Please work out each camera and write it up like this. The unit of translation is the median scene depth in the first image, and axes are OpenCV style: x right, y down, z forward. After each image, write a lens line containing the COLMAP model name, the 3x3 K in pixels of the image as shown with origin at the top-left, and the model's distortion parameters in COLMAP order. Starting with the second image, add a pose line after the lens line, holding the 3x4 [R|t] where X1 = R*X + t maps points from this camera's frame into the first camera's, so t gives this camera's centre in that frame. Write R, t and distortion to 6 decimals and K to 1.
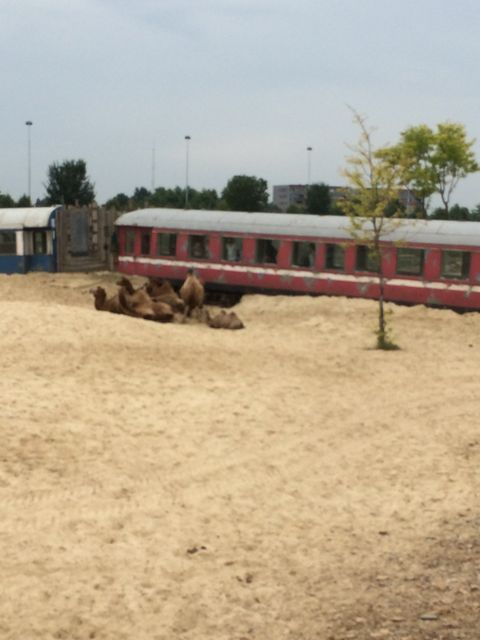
lens RADIAL K [[1168.8, 0, 240.0], [0, 1168.8, 320.0], [0, 0, 1]] dist [0.035321, 0.072814]
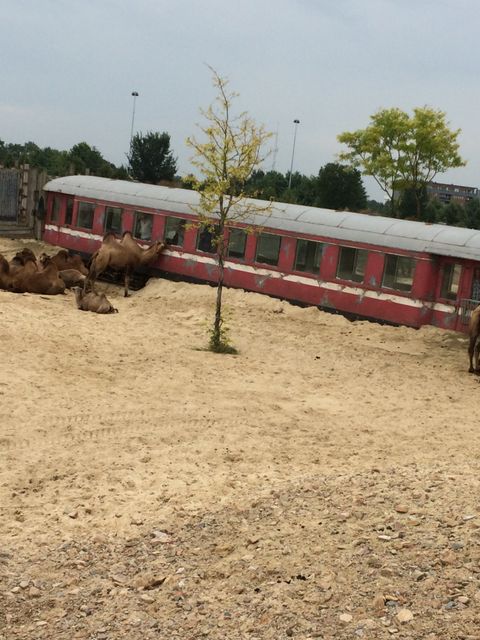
lens RADIAL K [[1168.8, 0, 240.0], [0, 1168.8, 320.0], [0, 0, 1]] dist [0.035321, 0.072814]
pose [[0.986529, 0.101037, -0.128654, 0.177491], [-0.099800, 0.994878, 0.016044, -0.009576], [0.129616, -0.002988, 0.991560, 0.105996]]
